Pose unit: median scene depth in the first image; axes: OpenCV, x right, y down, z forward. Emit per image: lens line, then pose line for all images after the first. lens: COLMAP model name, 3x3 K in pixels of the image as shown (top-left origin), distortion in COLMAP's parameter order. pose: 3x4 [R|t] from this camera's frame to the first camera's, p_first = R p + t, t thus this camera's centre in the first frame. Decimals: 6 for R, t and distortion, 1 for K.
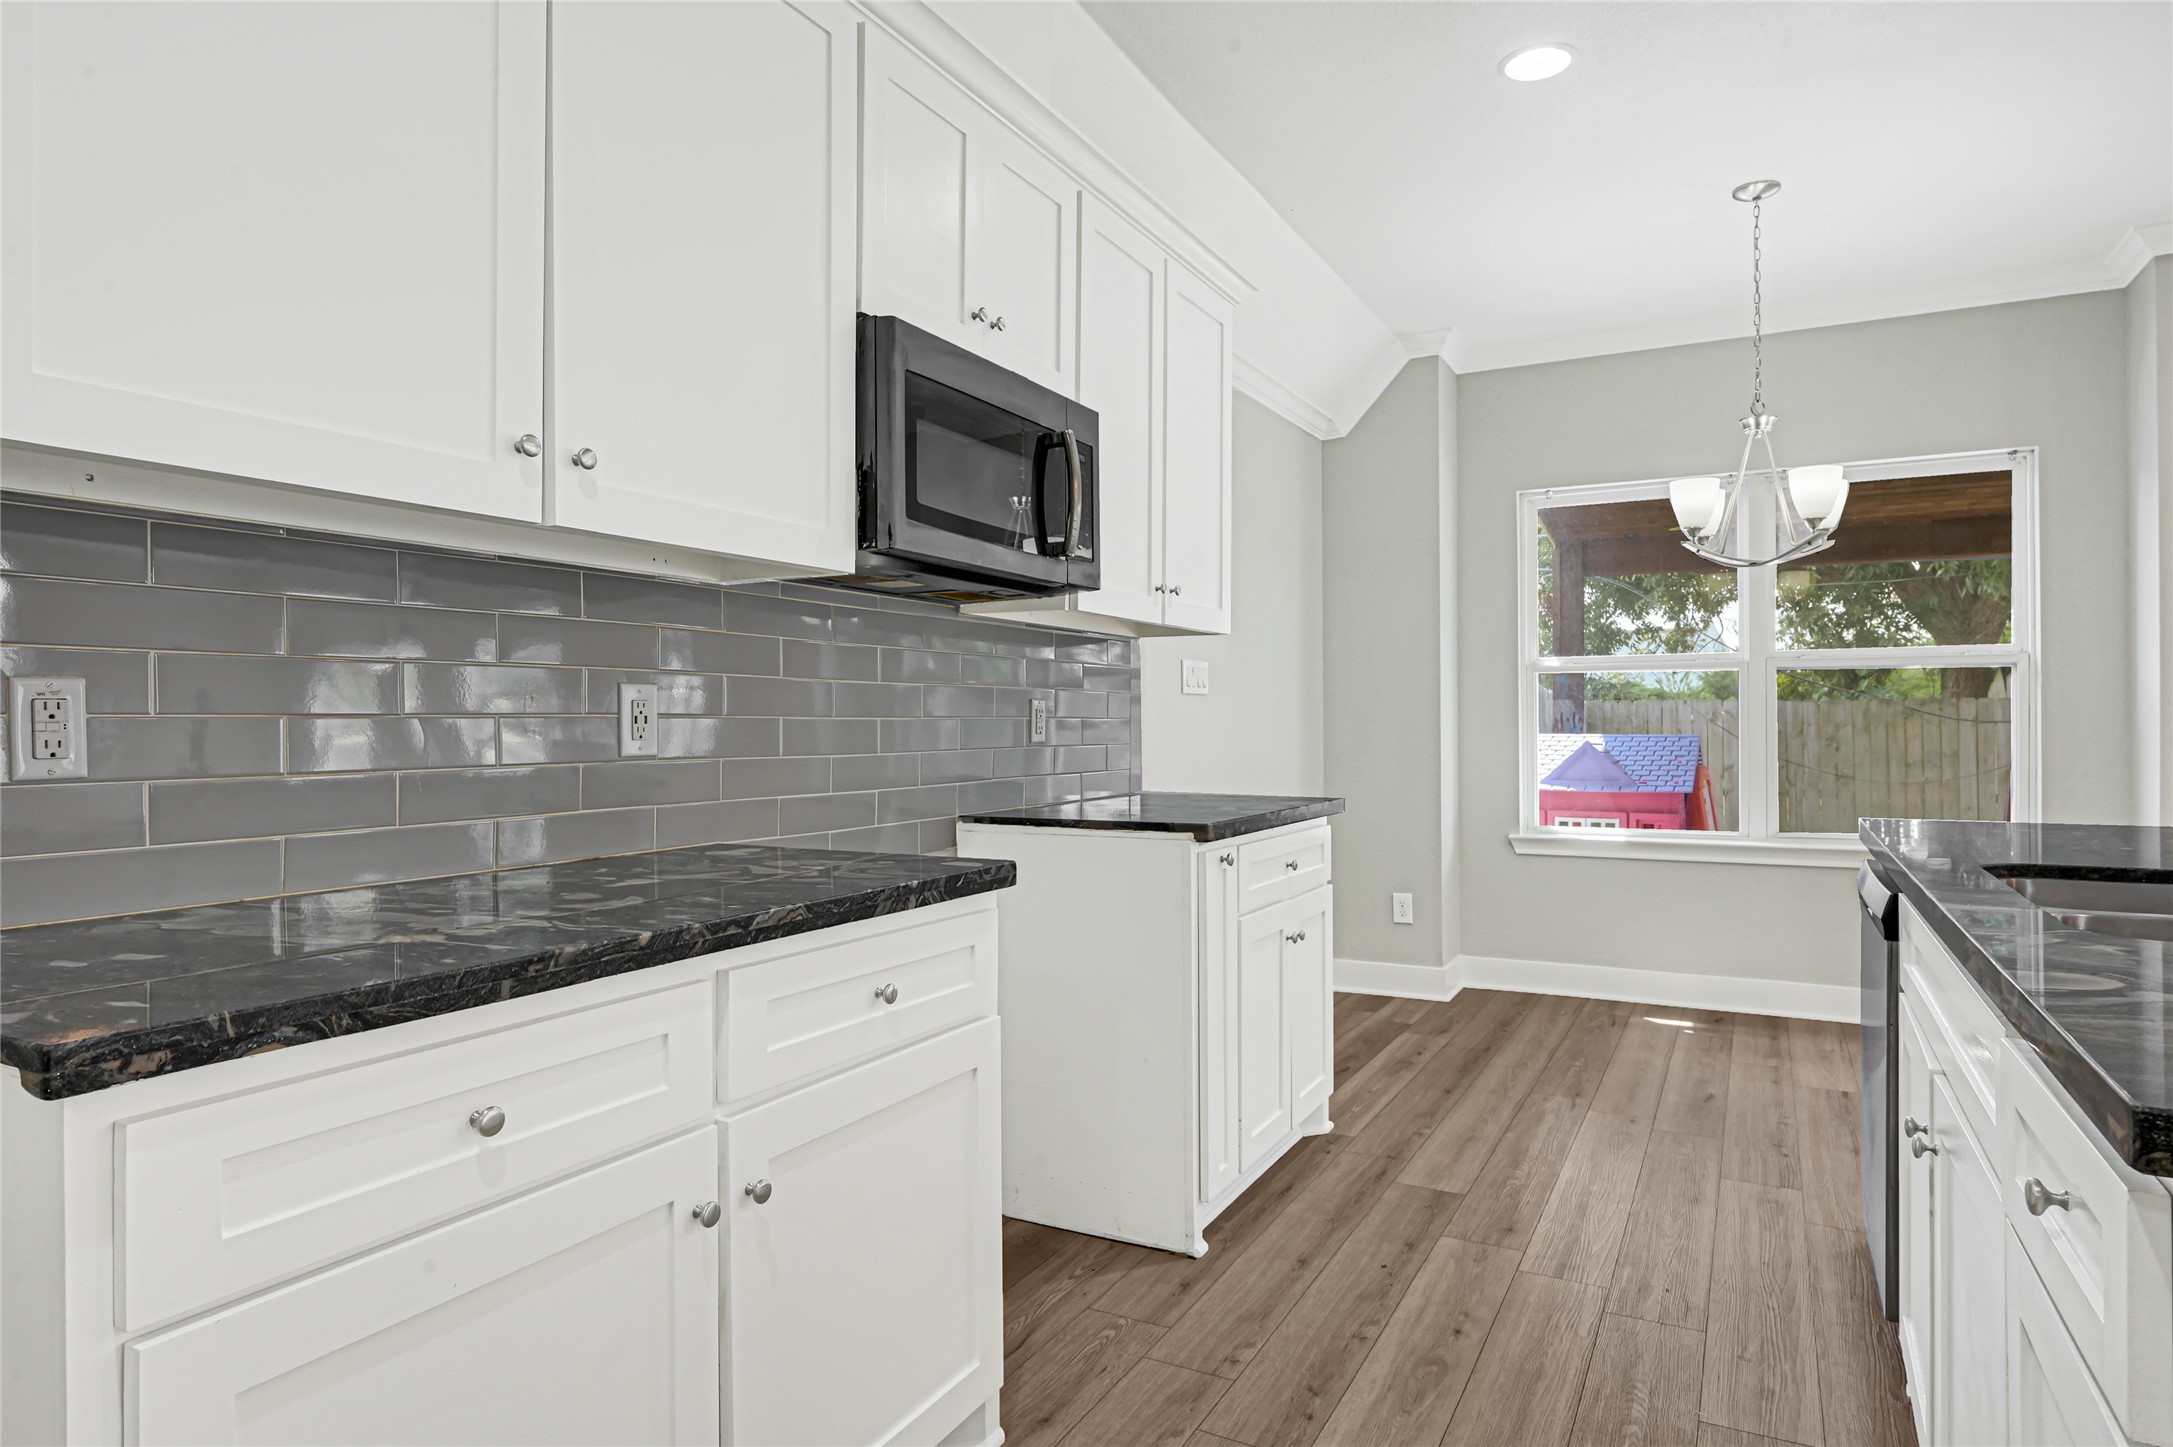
lens RADIAL K [[1244.9, 0, 1086.5], [0, 1244.9, 723.5], [0, 0, 1]] dist [0.001096, 0.000884]
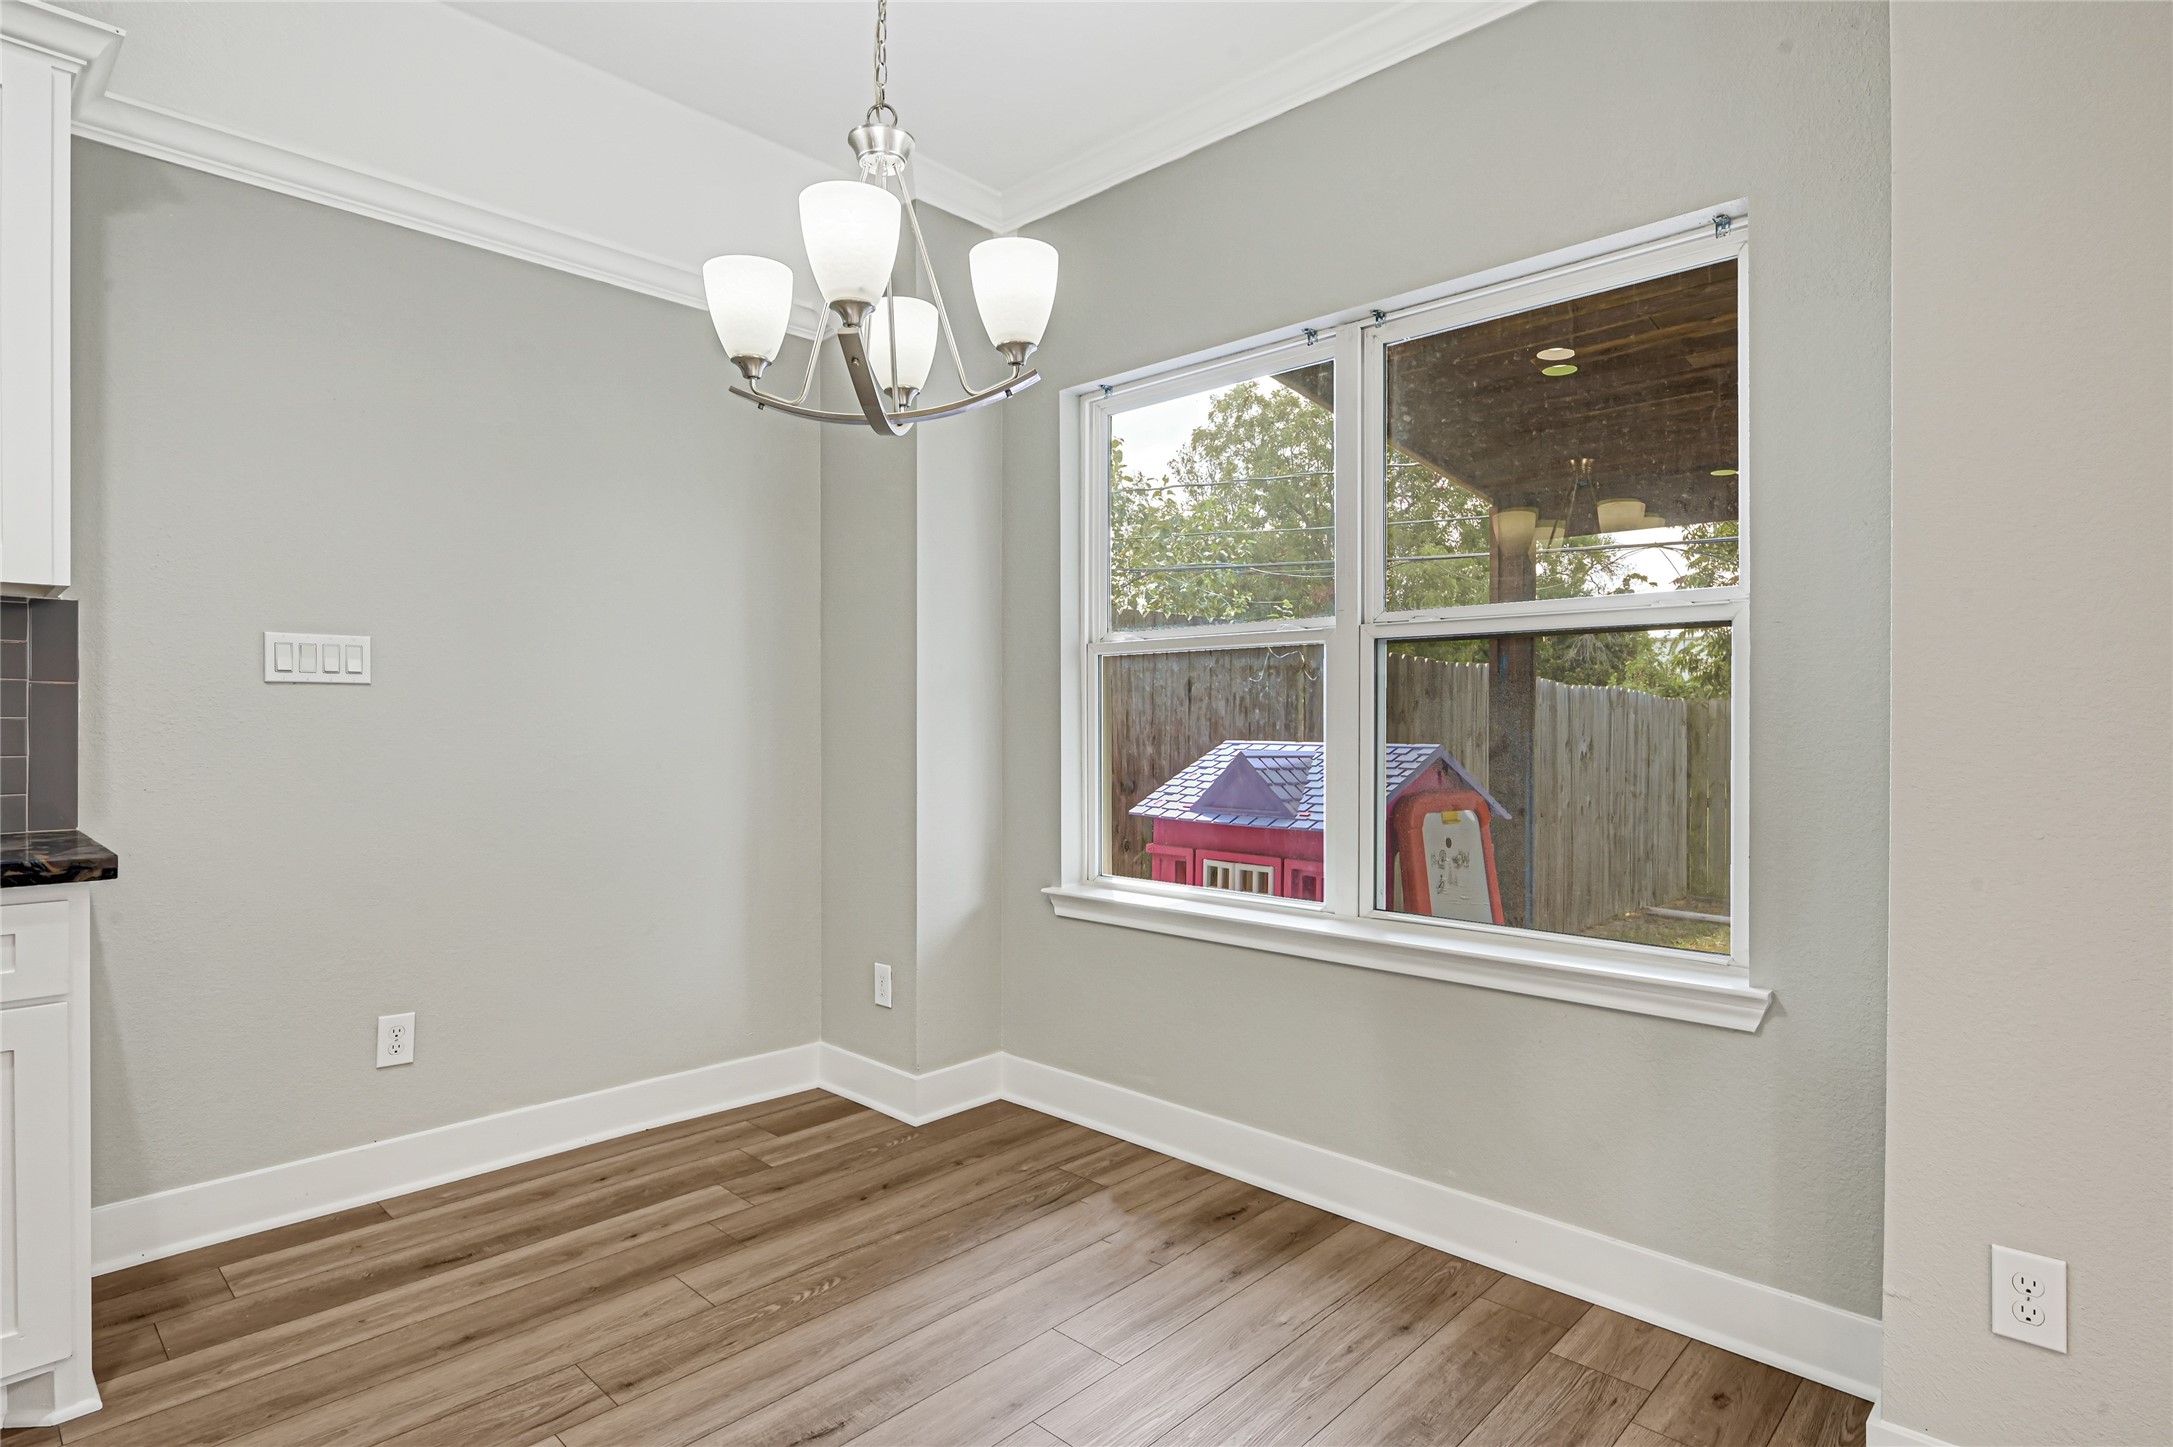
lens RADIAL K [[1117.3, 0, 1086.5], [0, 1117.3, 723.5], [0, 0, 1]] dist [0.000189, 0.000186]
pose [[0.965137, 0.005644, -0.261683, 0.600986], [-0.005624, 0.999984, 0.000825, -0.003624], [0.261683, 0.000676, 0.965154, 0.465060]]
